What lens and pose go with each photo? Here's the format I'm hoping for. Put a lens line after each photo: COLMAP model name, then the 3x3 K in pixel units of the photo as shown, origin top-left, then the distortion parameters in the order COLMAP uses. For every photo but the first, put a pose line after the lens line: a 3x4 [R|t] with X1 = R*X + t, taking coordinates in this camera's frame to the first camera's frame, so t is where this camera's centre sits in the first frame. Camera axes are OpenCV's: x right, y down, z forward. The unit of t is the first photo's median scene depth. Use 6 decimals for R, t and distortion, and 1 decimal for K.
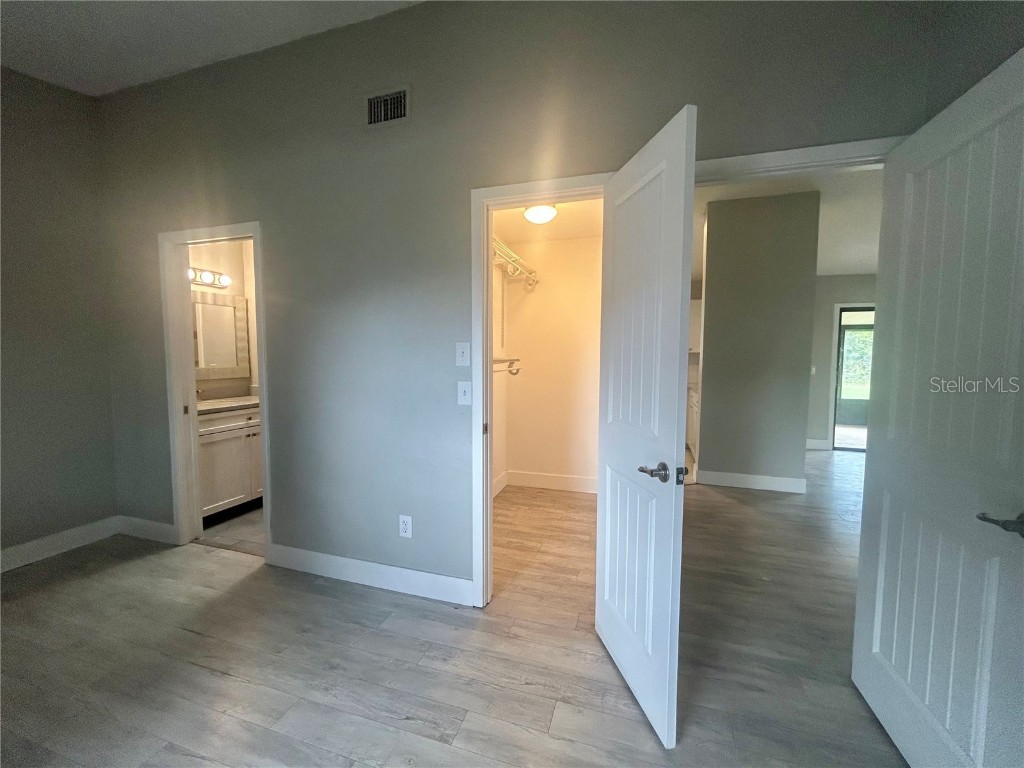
lens RADIAL K [[413.4, 0, 512.0], [0, 413.4, 384.0], [0, 0, 1]] dist [-0.000965, -0.000157]
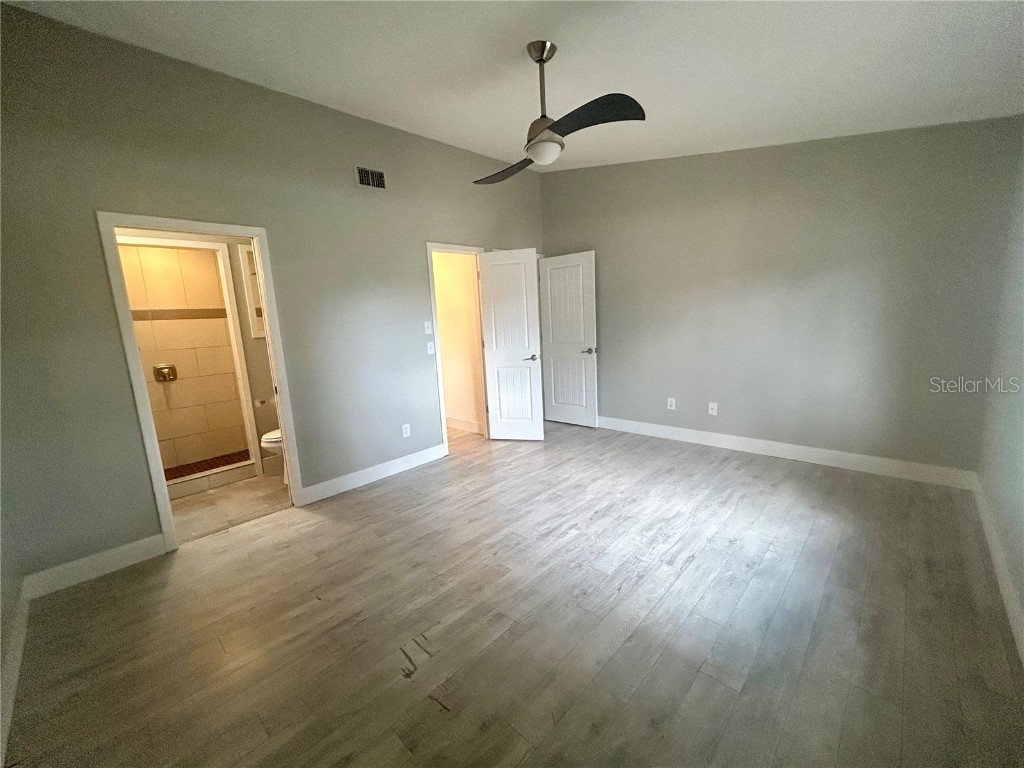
lens RADIAL K [[413.4, 0, 512.0], [0, 413.4, 384.0], [0, 0, 1]] dist [-0.000965, -0.000157]
pose [[0.437452, -0.175908, 0.881868, -1.633960], [0.119102, 0.983374, 0.137075, -0.029941], [-0.891319, 0.045069, 0.451131, -0.186366]]
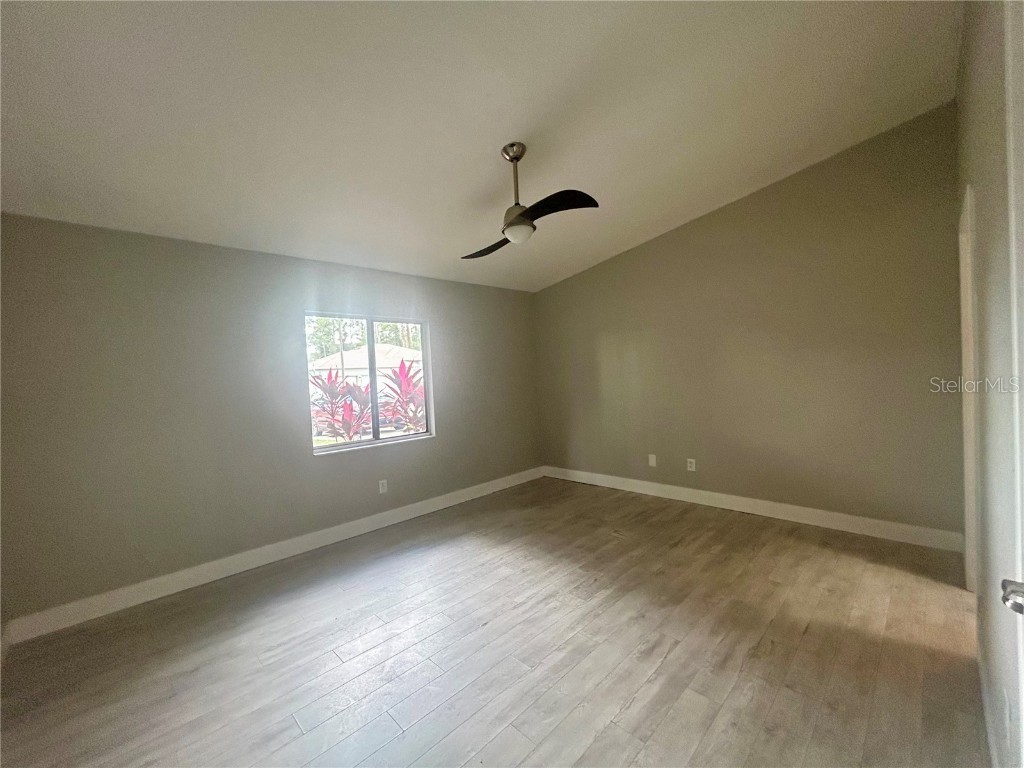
lens RADIAL K [[413.4, 0, 512.0], [0, 413.4, 384.0], [0, 0, 1]] dist [-0.000965, -0.000157]
pose [[-0.464280, 0.043103, -0.884639, 0.468444], [-0.015032, 0.998288, 0.056529, -0.082297], [0.885561, 0.039543, -0.462837, 0.720450]]
